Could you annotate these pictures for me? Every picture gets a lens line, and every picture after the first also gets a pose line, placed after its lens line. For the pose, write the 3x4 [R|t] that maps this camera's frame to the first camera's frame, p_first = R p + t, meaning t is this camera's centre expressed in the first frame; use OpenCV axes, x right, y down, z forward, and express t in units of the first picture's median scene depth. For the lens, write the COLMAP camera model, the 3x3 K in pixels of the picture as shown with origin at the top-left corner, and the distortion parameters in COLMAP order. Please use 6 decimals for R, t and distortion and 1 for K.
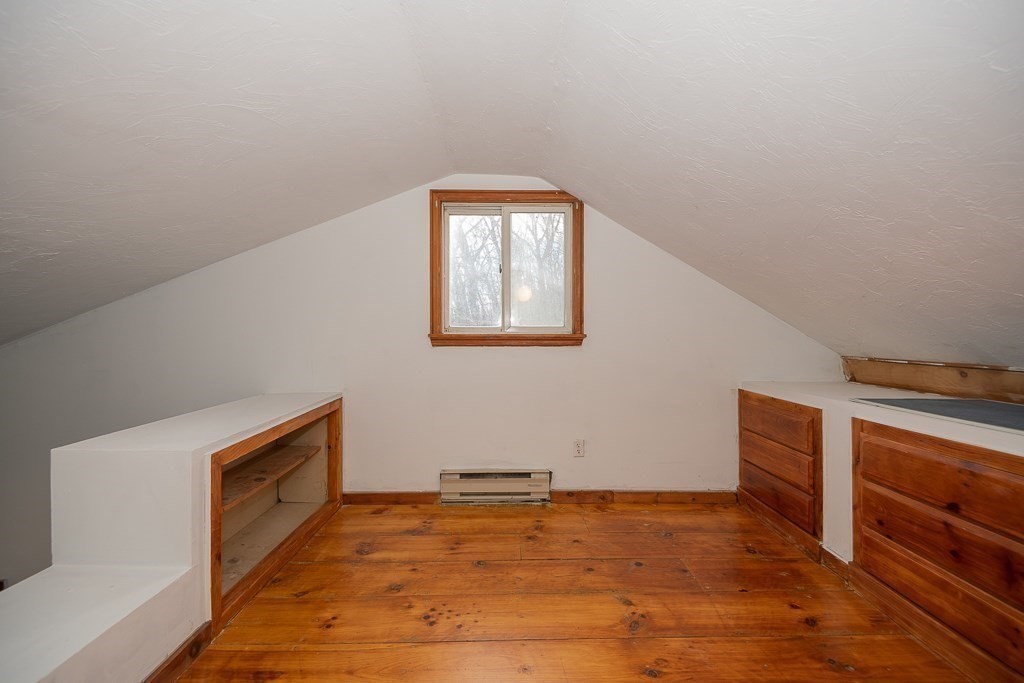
lens RADIAL K [[458.3, 0, 512.0], [0, 458.3, 341.5], [0, 0, 1]] dist [0.036366, -0.023304]
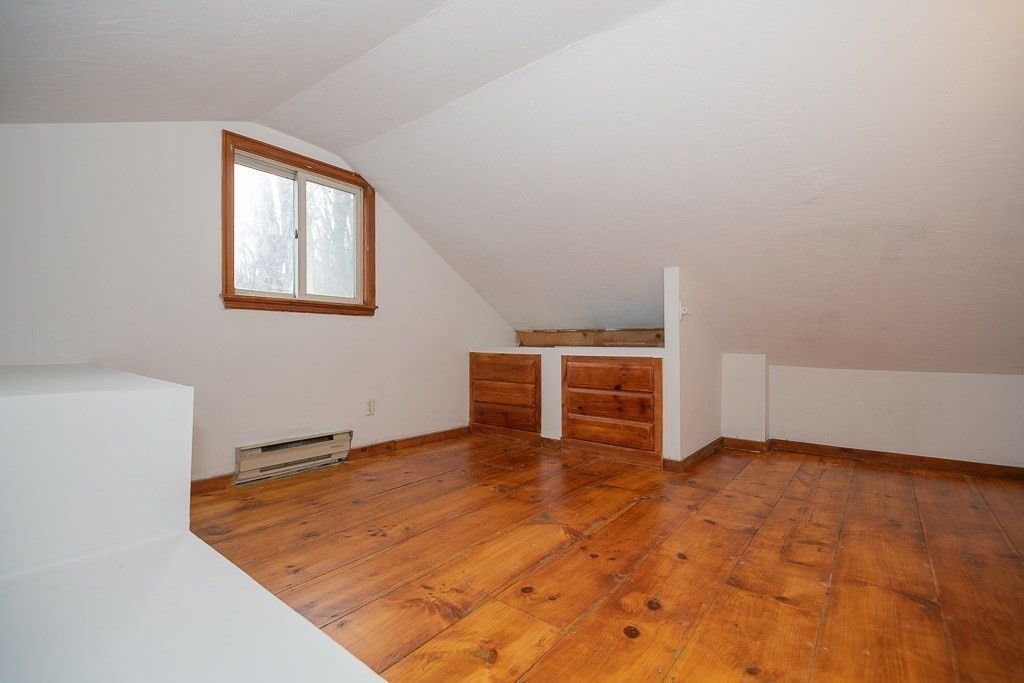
lens RADIAL K [[458.3, 0, 512.0], [0, 458.3, 341.5], [0, 0, 1]] dist [0.036366, -0.023304]
pose [[0.638206, 0.004059, 0.769855, -0.544463], [0.005416, 0.999938, -0.009761, 0.092140], [-0.769846, 0.010399, 0.638145, 0.016523]]
